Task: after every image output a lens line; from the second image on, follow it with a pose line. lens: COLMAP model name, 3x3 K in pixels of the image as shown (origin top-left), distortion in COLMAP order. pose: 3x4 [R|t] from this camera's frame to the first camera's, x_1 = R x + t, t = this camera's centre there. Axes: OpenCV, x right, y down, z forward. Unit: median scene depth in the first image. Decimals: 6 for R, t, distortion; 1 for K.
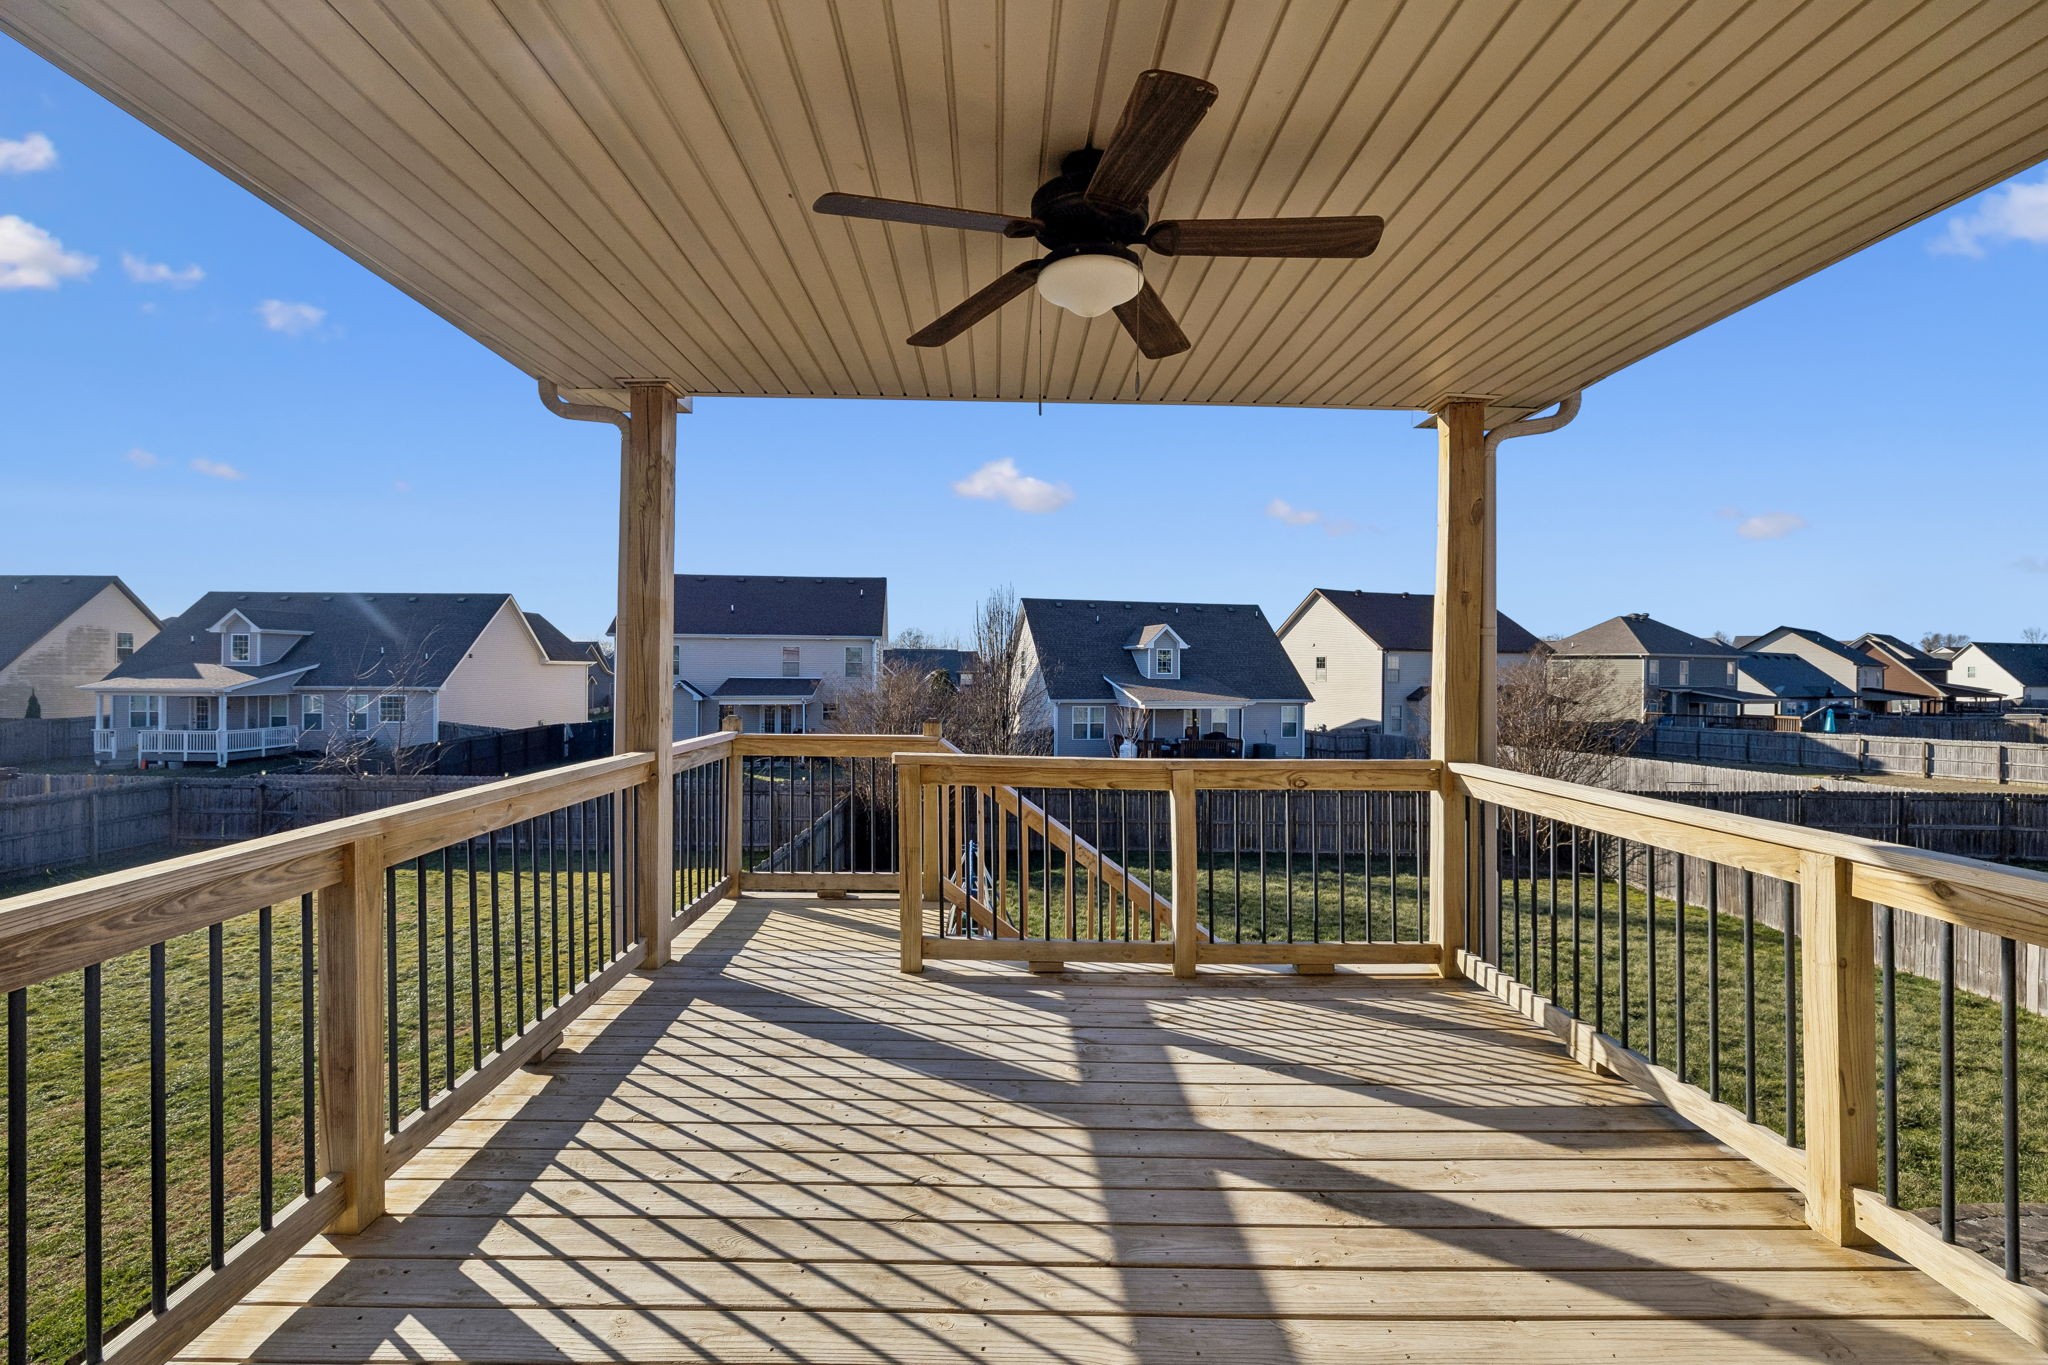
lens RADIAL K [[859.0, 0, 981.0], [0, 859.0, 674.4], [0, 0, 1]] dist [-0.001642, -0.000129]
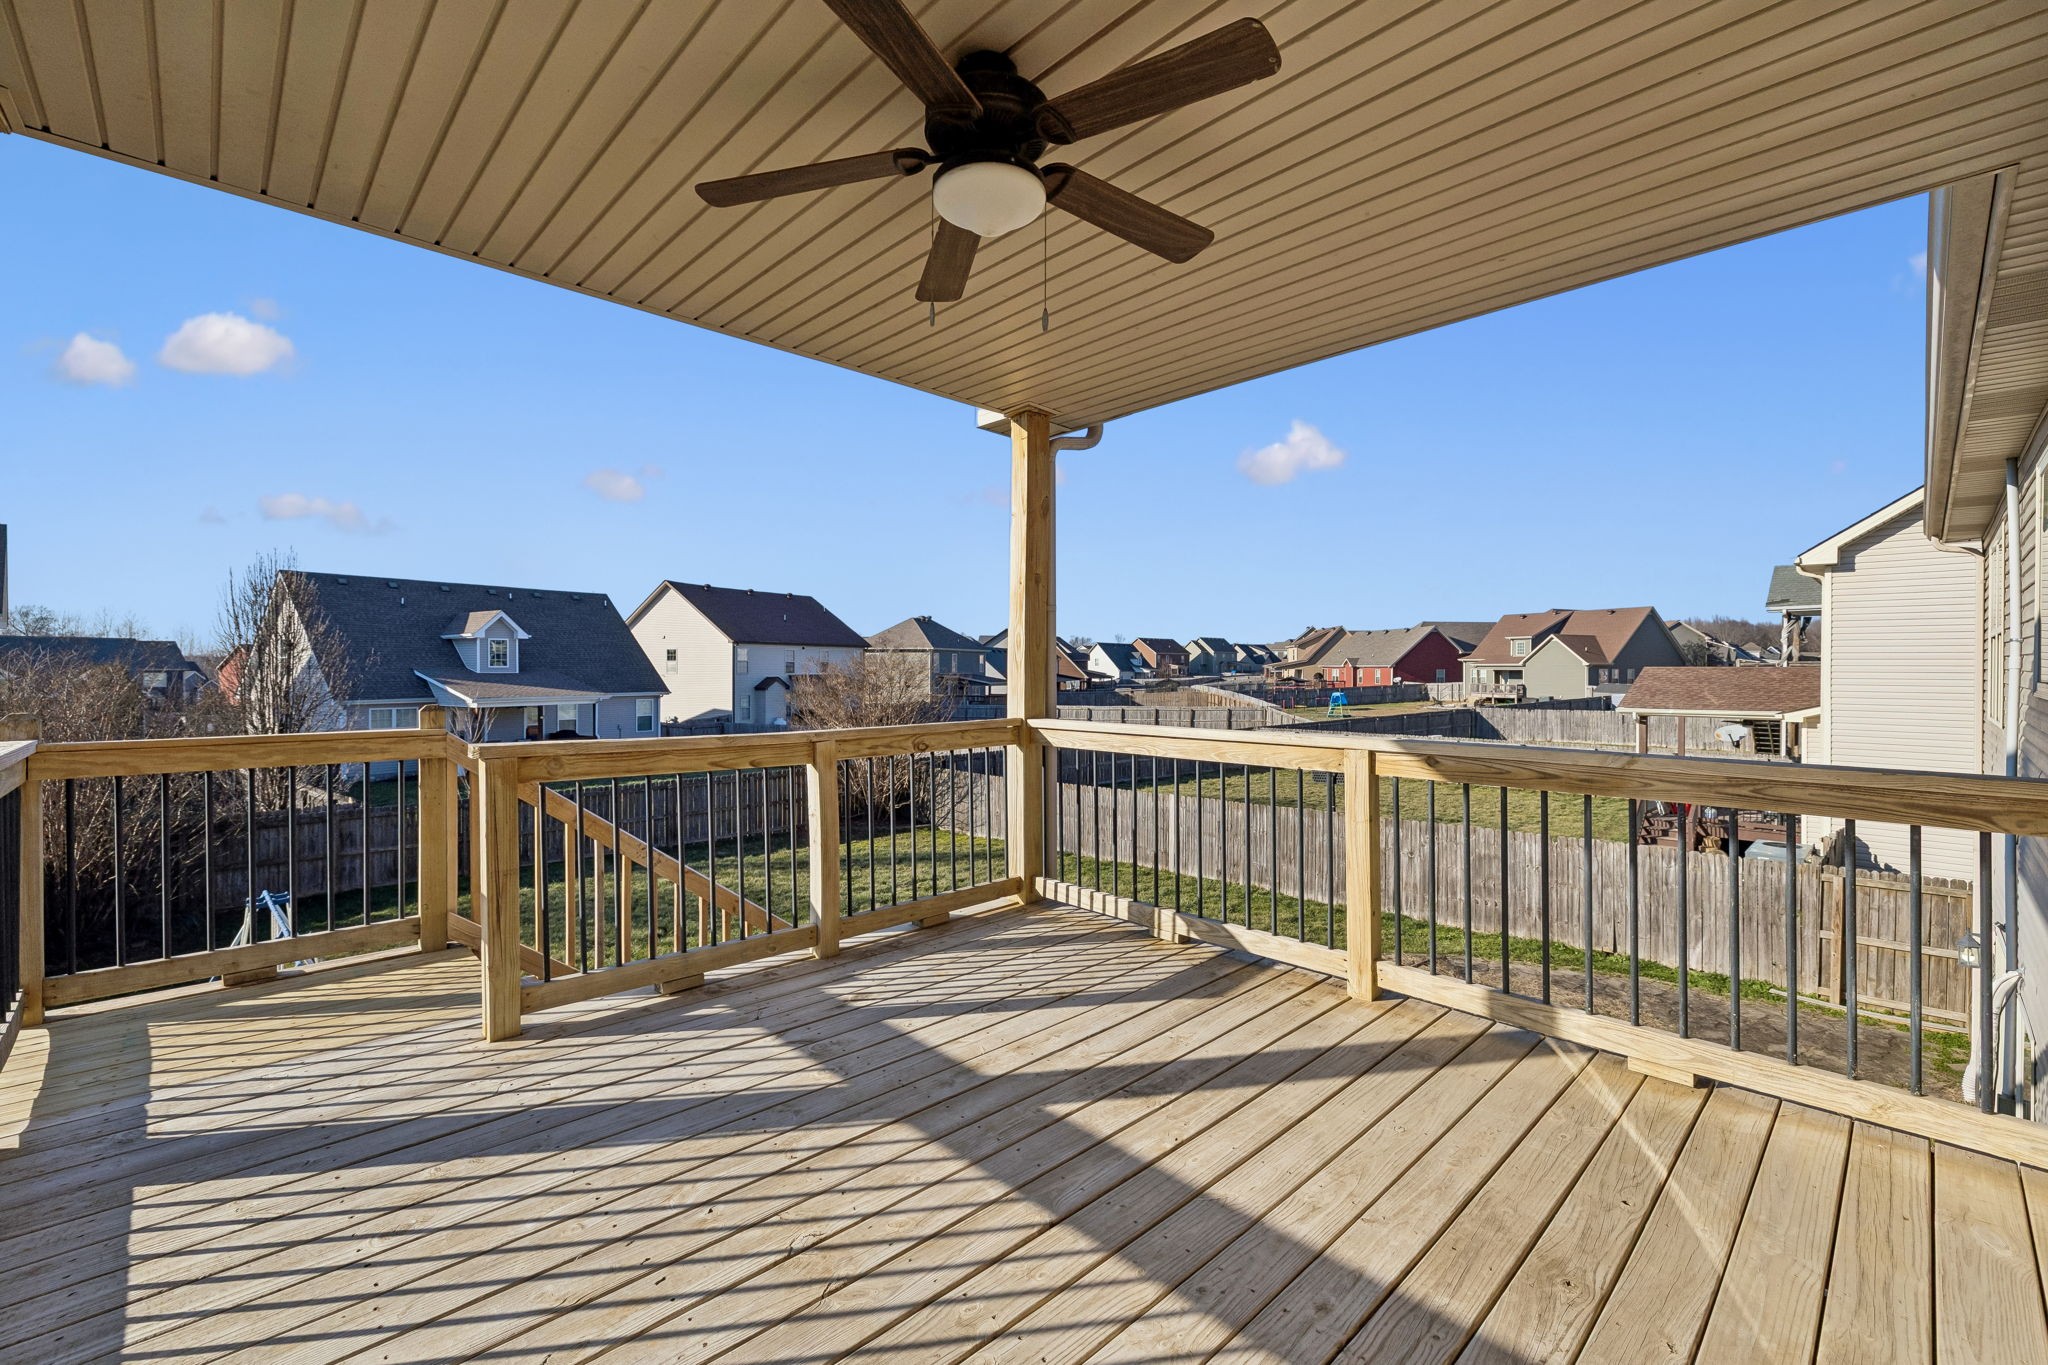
lens RADIAL K [[859.0, 0, 1012.8], [0, 859.0, 670.9], [0, 0, 1]] dist [-0.001642, -0.000129]
pose [[0.729966, -0.011512, 0.683387, -0.332175], [0.008113, 0.999934, 0.008179, 0.033690], [-0.683435, -0.000426, 0.730011, 0.199324]]
